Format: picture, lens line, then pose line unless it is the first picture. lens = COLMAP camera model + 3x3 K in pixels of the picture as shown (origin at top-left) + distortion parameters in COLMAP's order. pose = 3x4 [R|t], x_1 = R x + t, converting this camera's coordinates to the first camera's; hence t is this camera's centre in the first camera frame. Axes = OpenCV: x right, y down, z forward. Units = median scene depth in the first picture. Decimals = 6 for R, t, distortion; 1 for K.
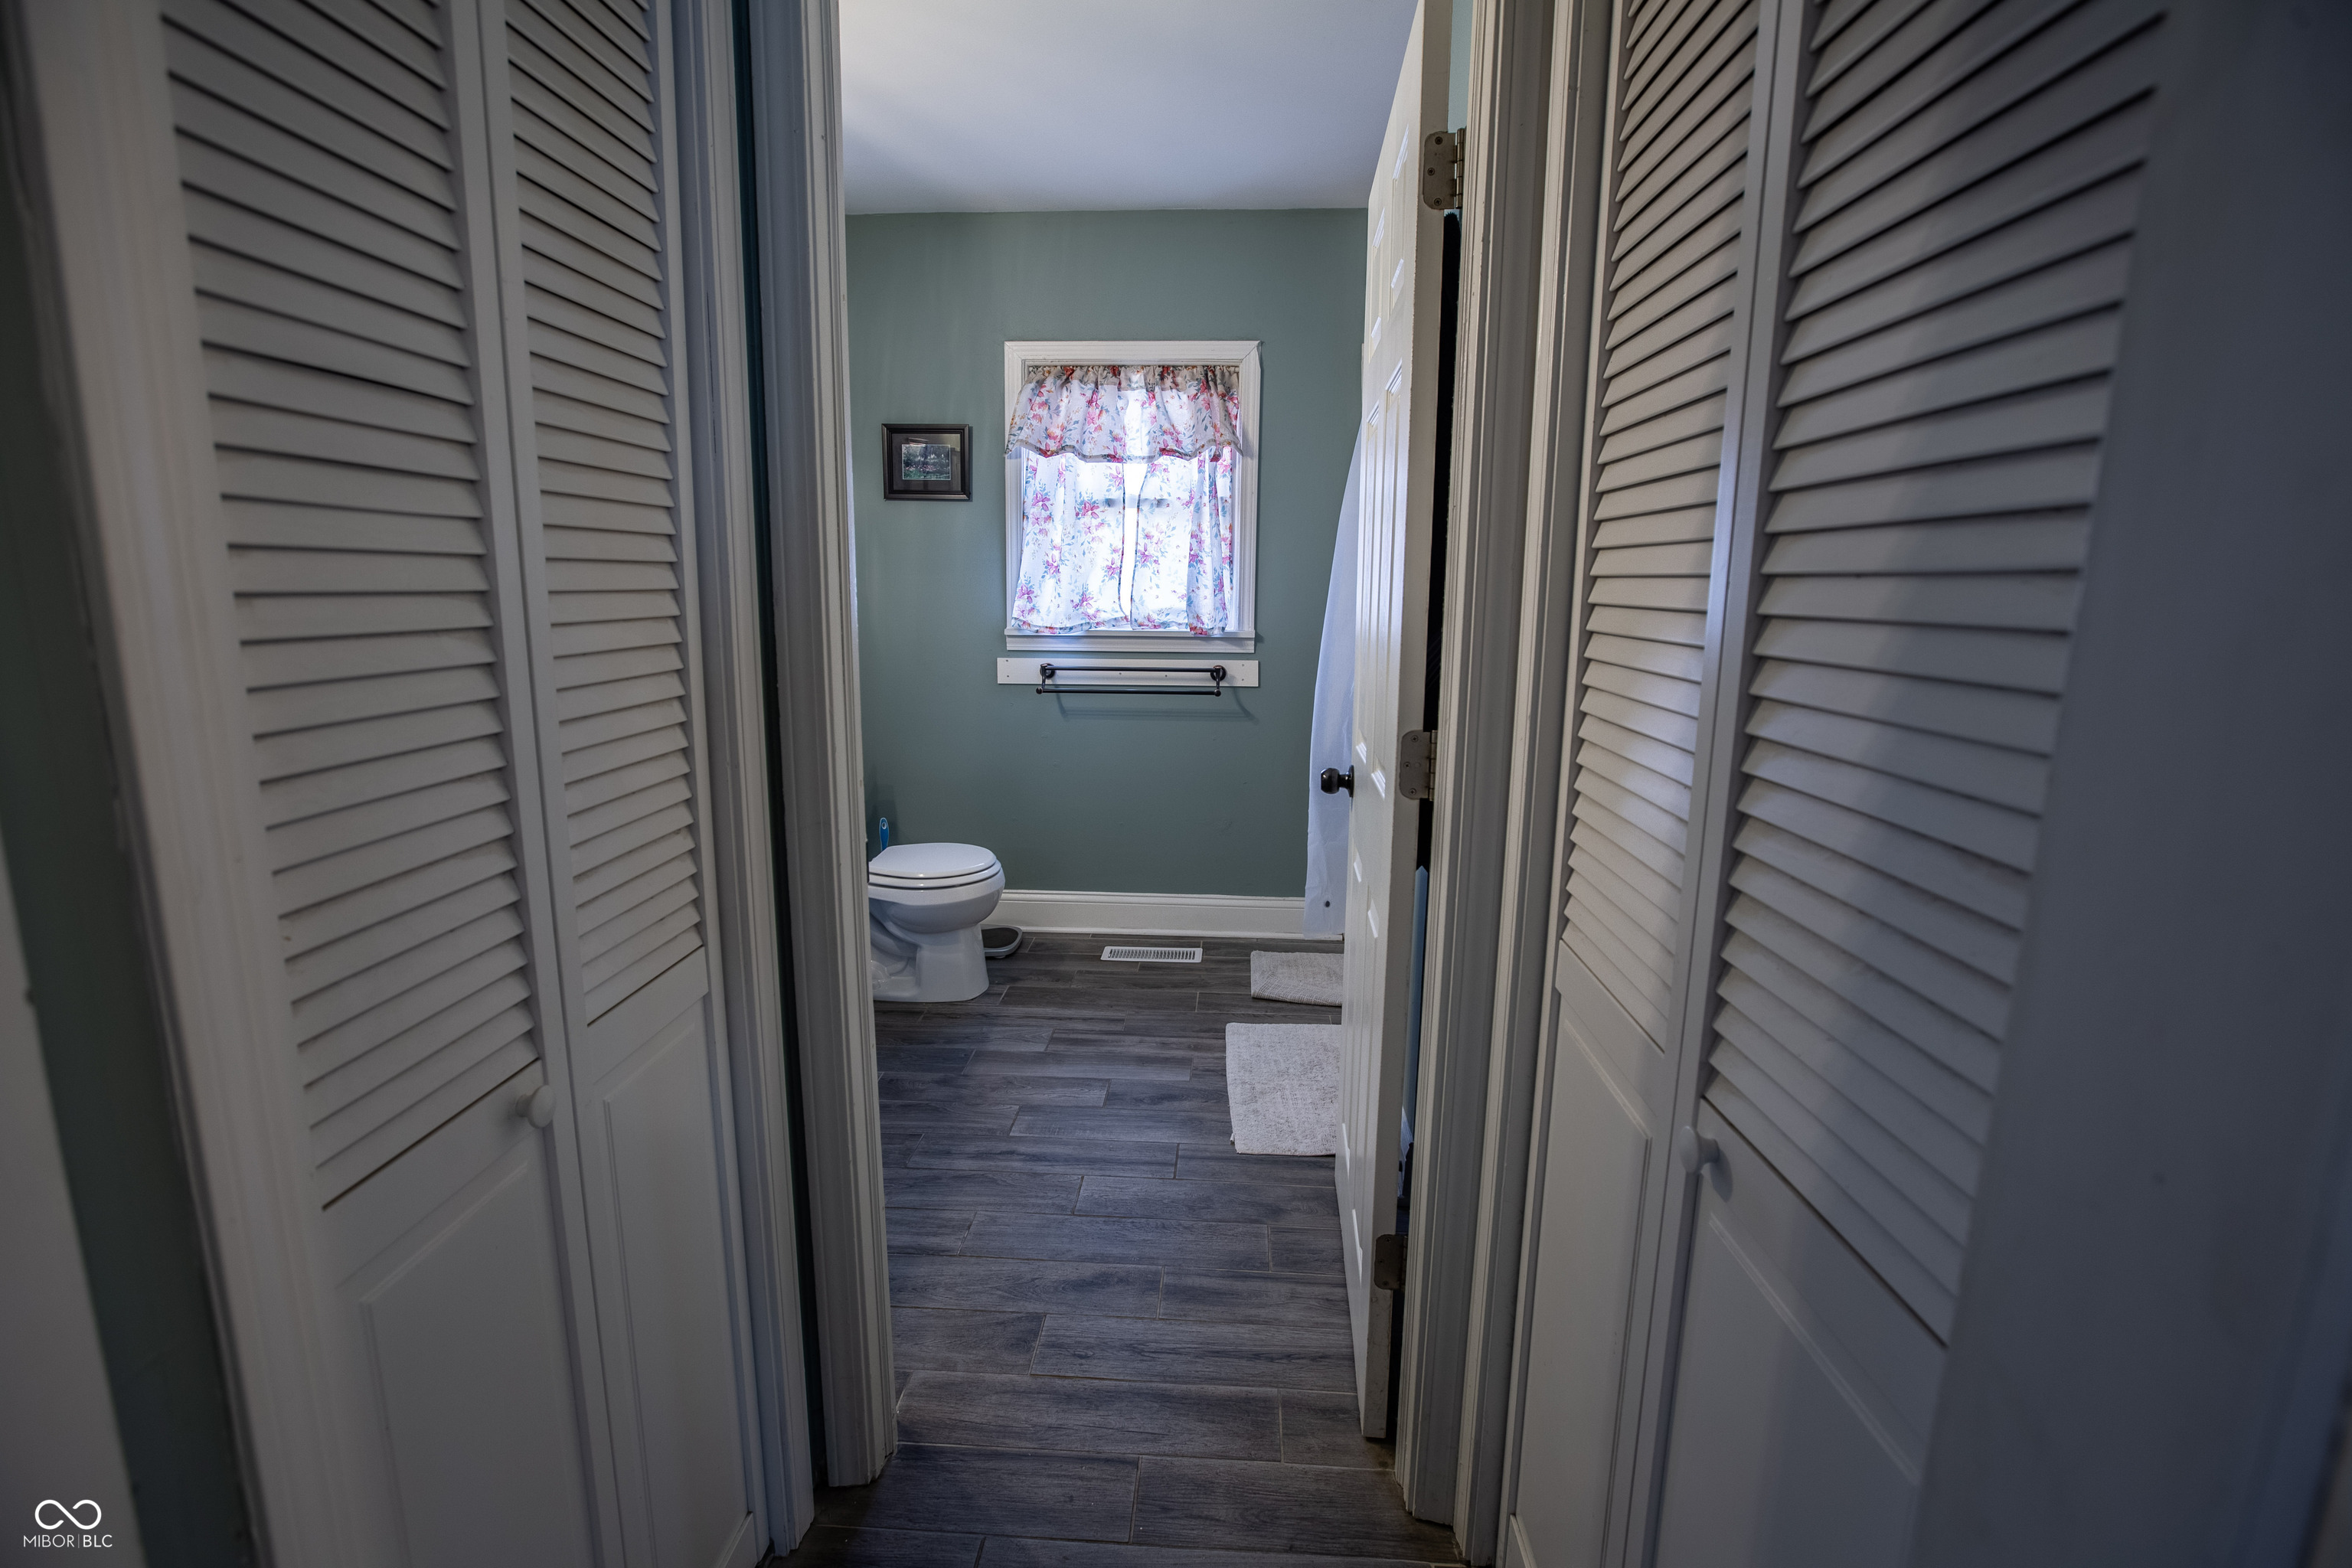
lens RADIAL K [[1085.2, 0, 1180.6], [0, 1085.2, 778.4], [0, 0, 1]] dist [-0.056716, 0.018345]
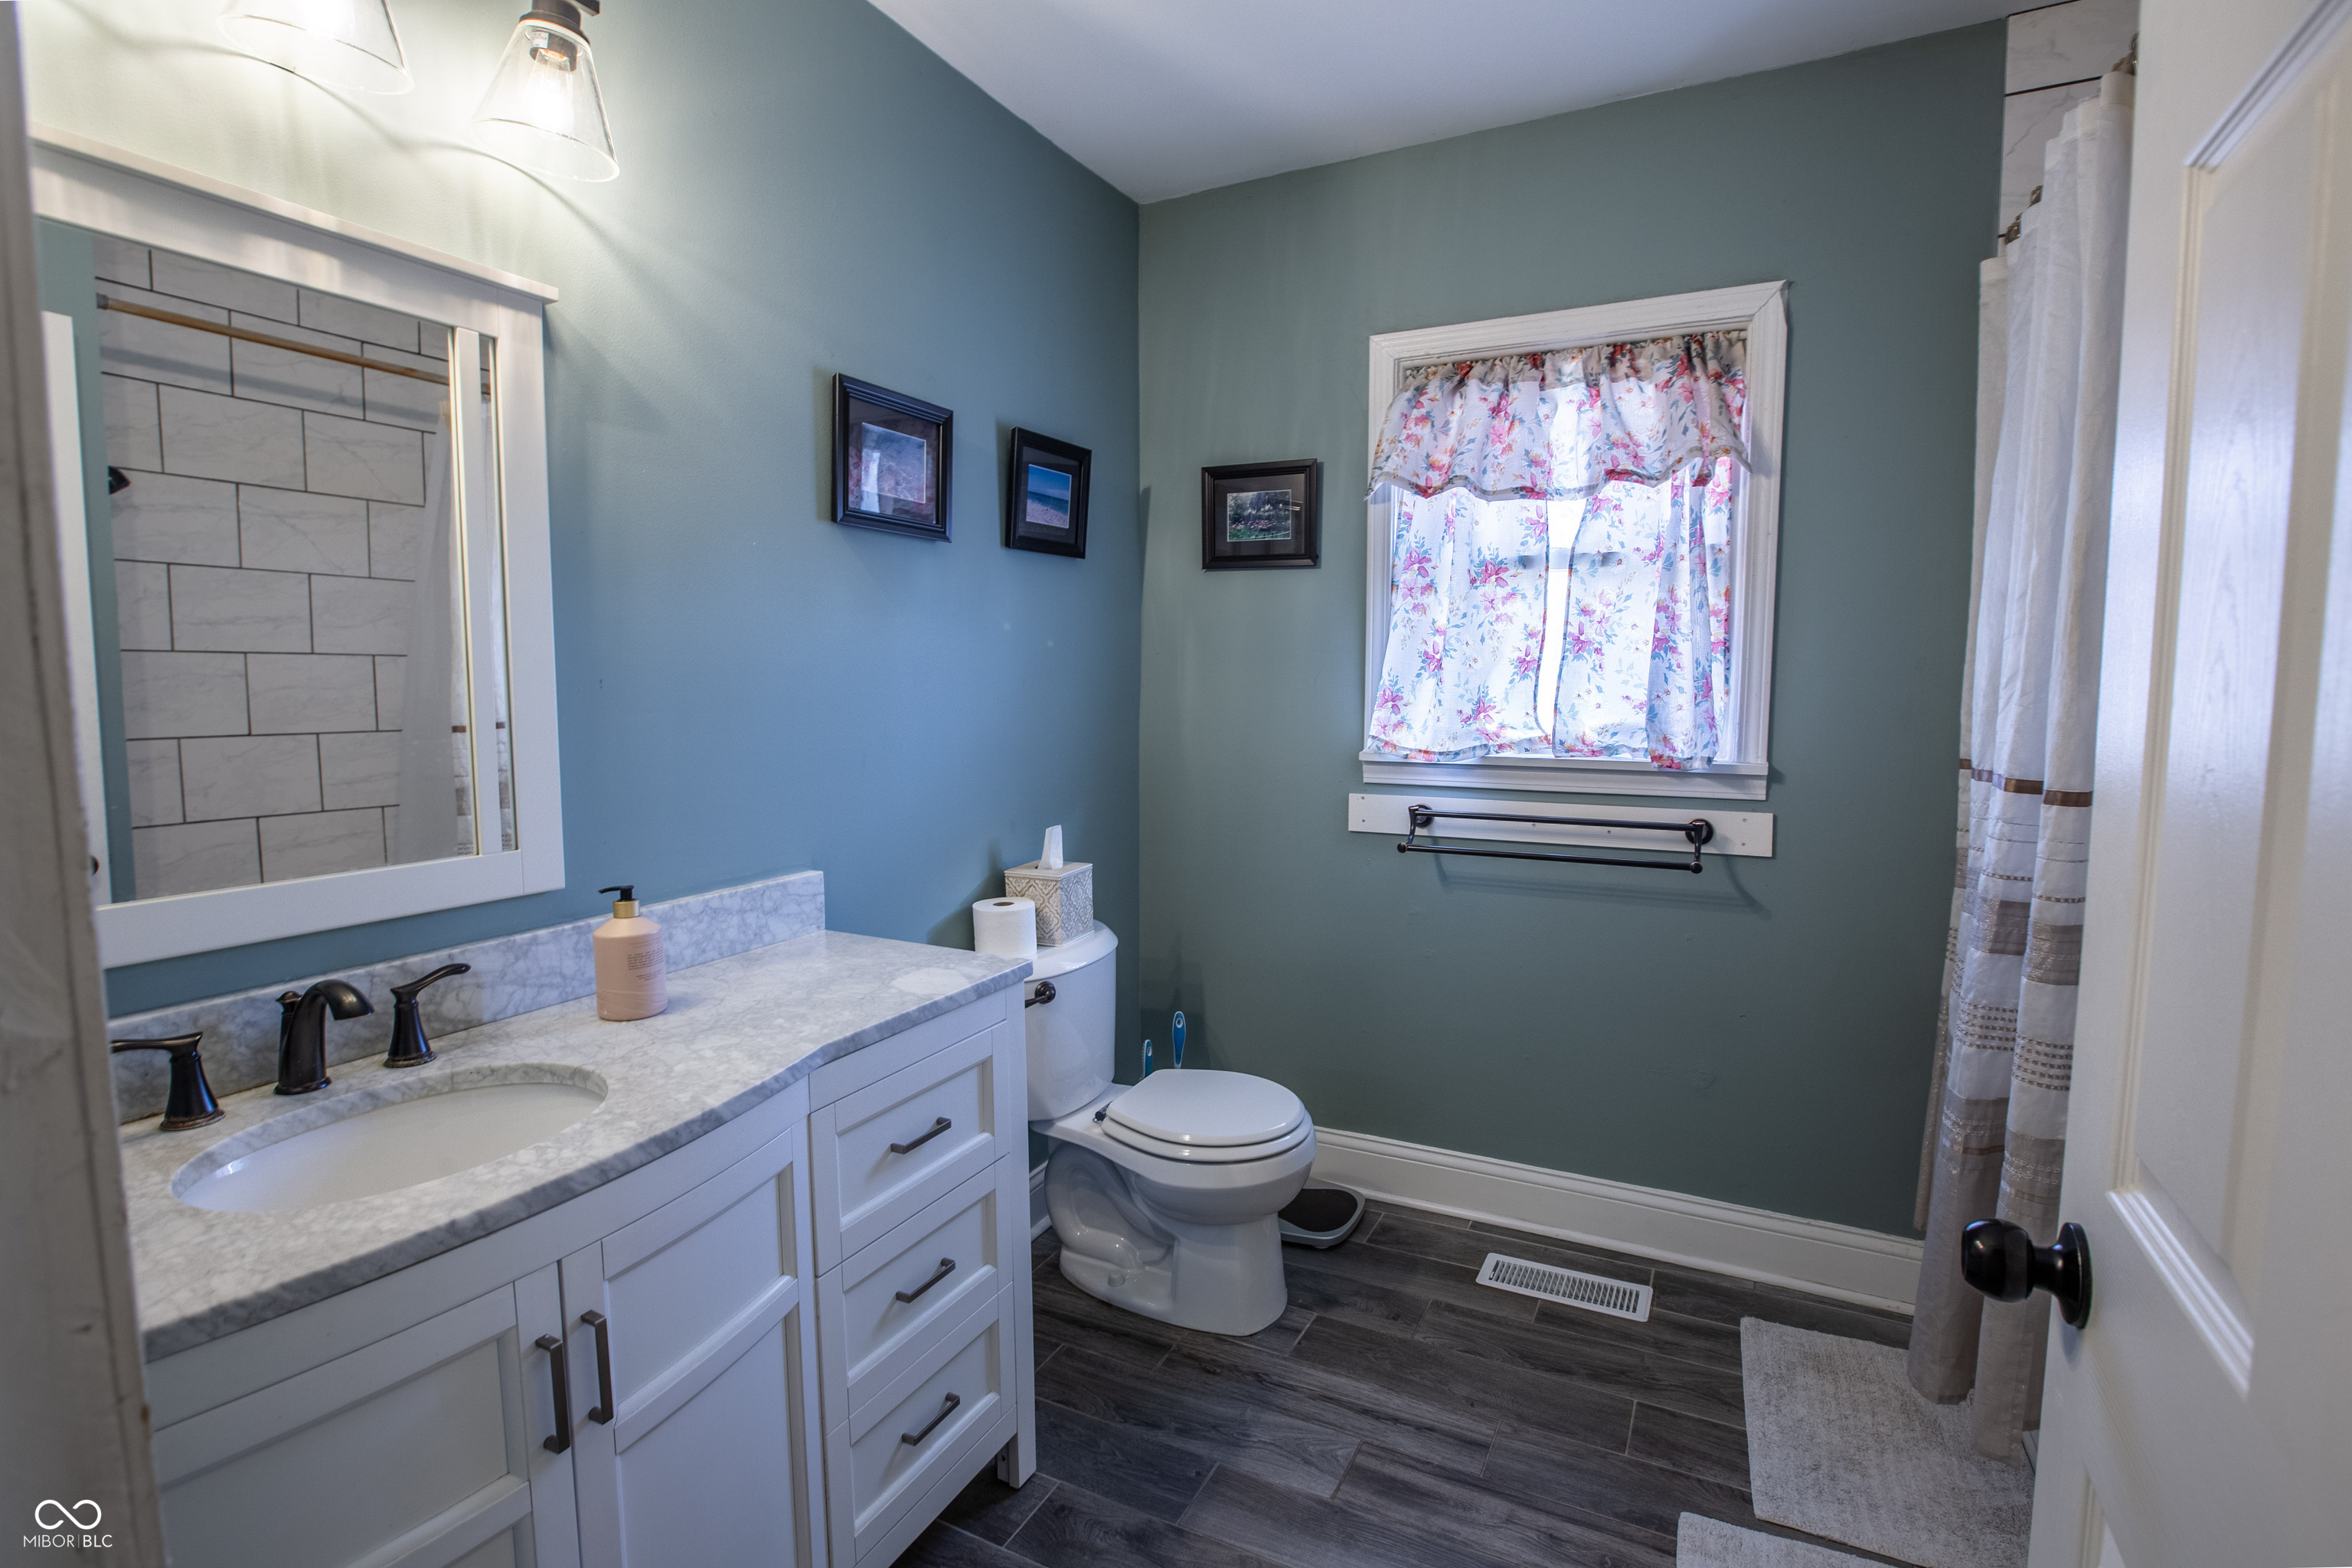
lens RADIAL K [[1100.9, 0, 1184.9], [0, 1100.9, 782.6], [0, 0, 1]] dist [-0.074525, 0.040917]
pose [[0.912607, 0.029074, -0.407802, 0.019076], [-0.064757, 0.995156, -0.073967, -0.062210], [0.403676, 0.093911, 0.910069, 0.338477]]
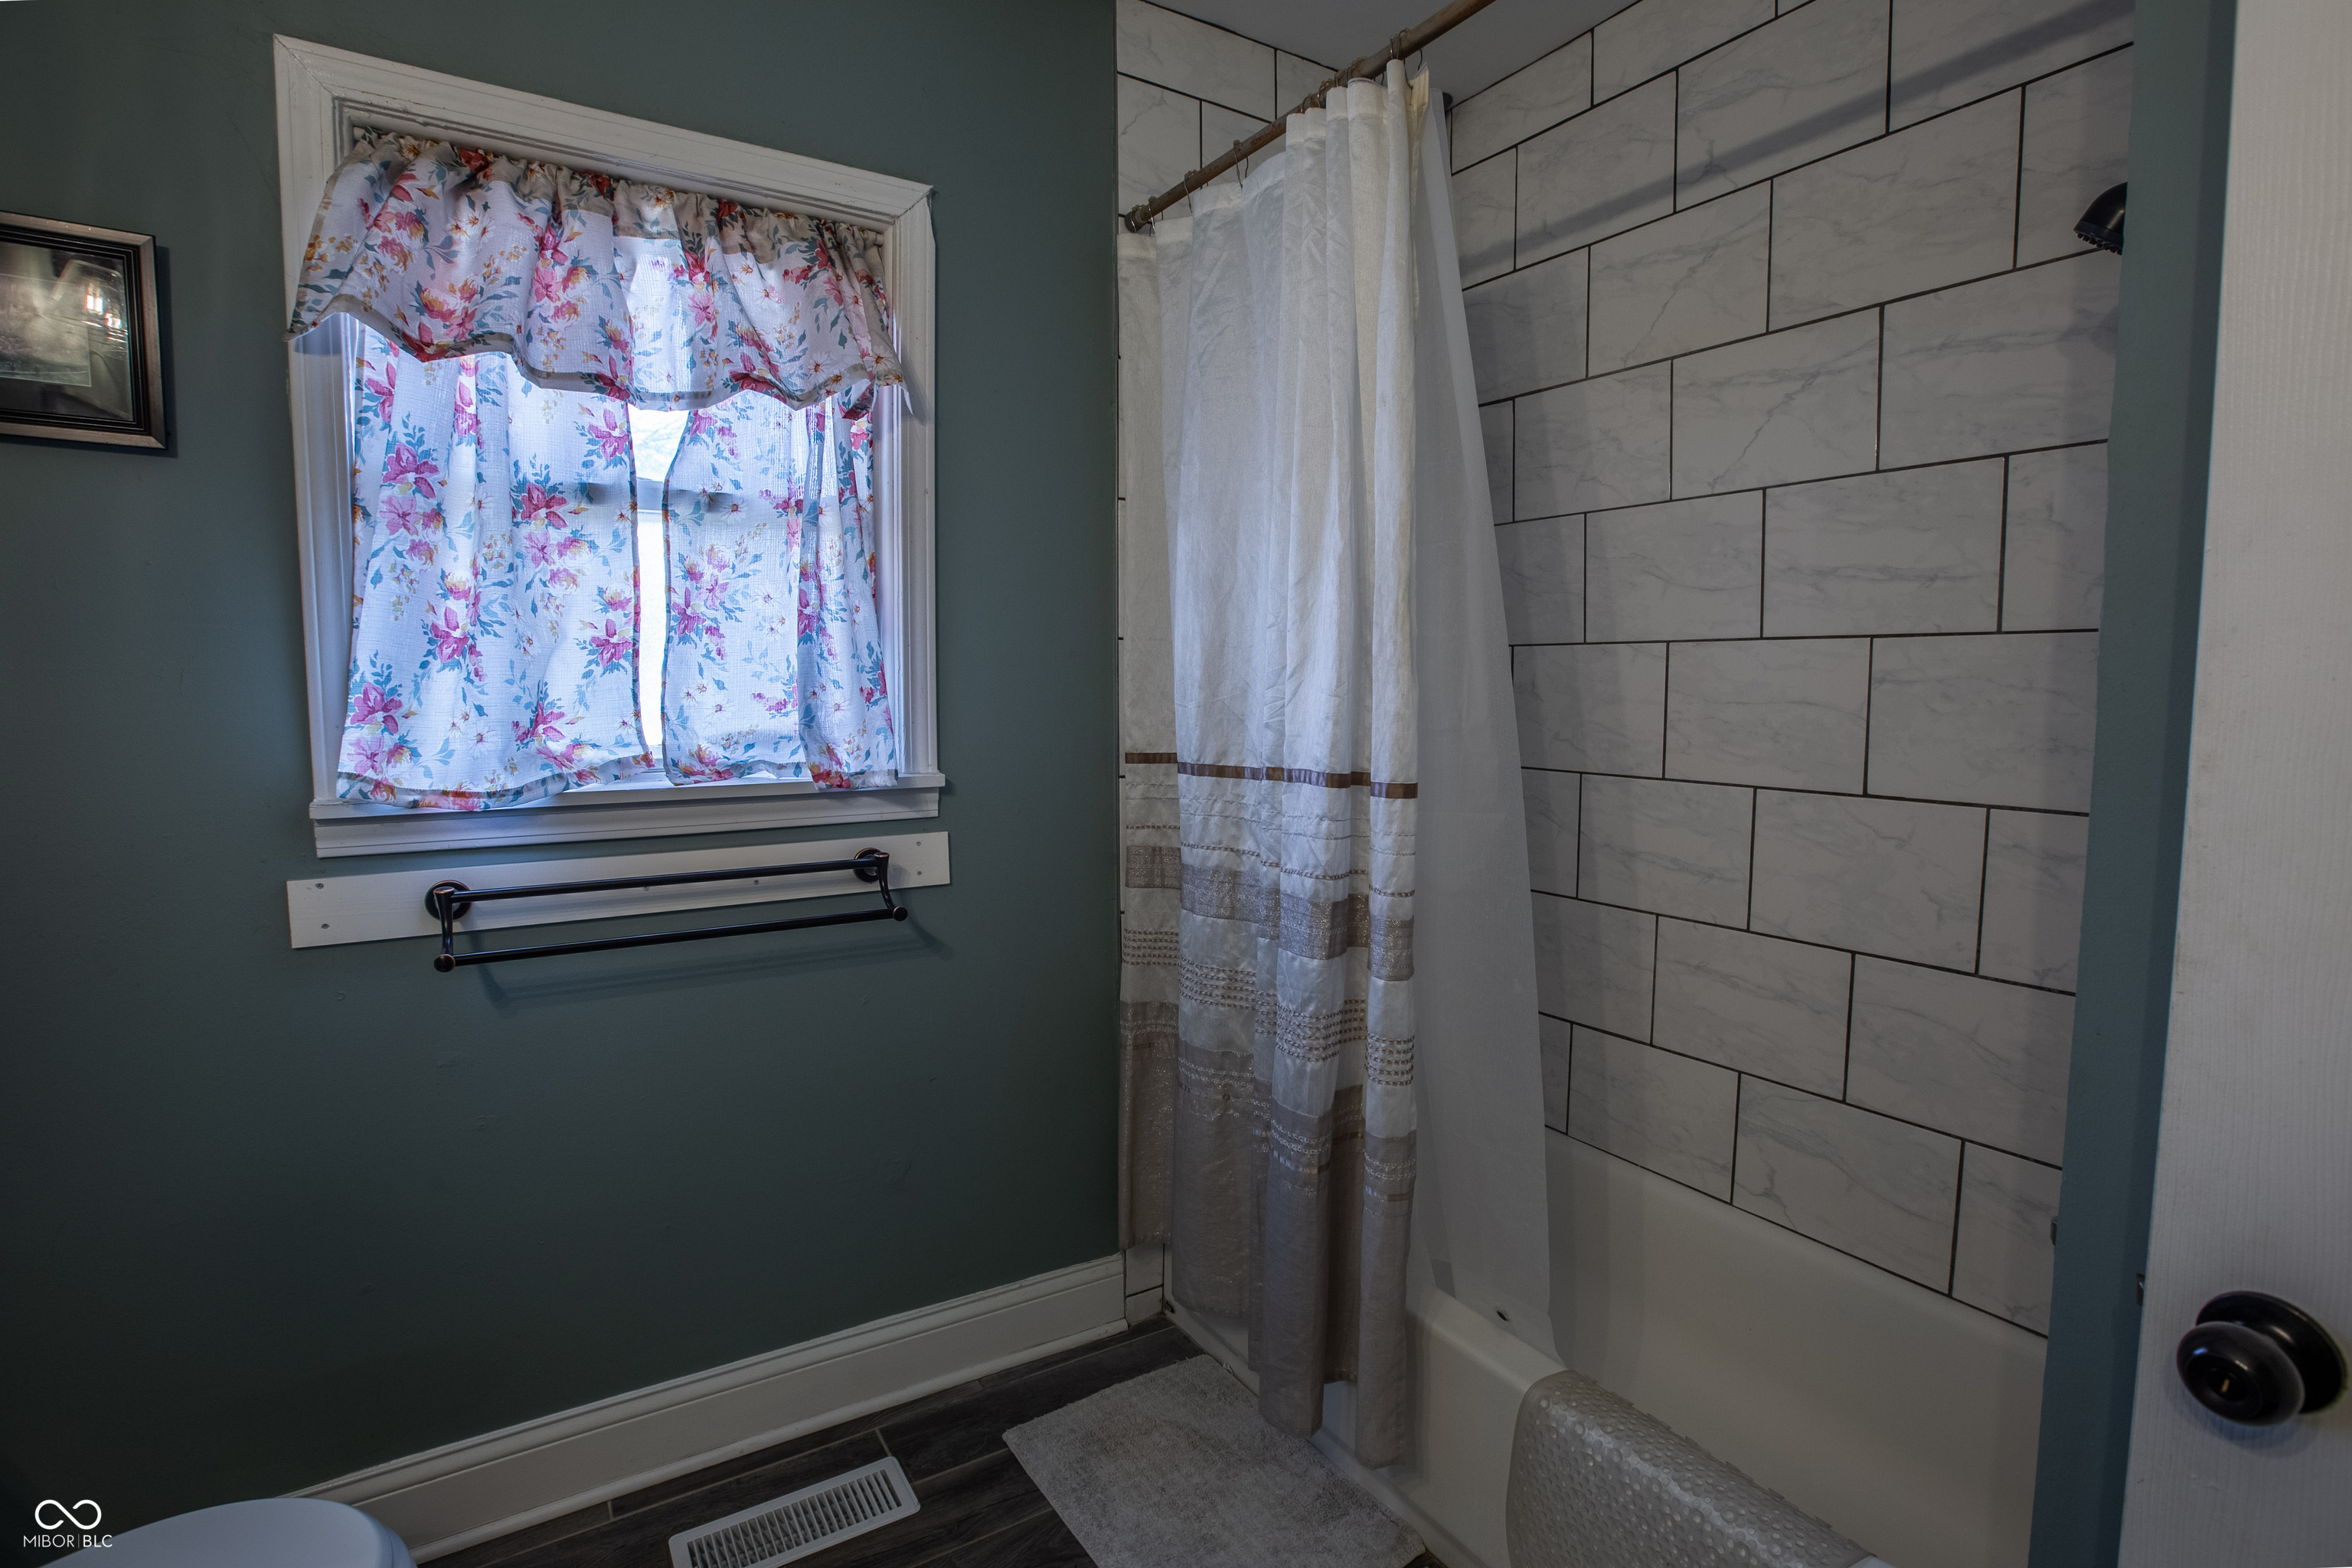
lens RADIAL K [[1105.4, 0, 1175.0], [0, 1105.4, 780.4], [0, 0, 1]] dist [-0.055041, 0.019315]
pose [[0.818156, -0.061524, 0.571695, -0.131465], [0.108368, 0.992940, -0.048229, -0.097850], [-0.564692, 0.101412, 0.819047, 0.537393]]
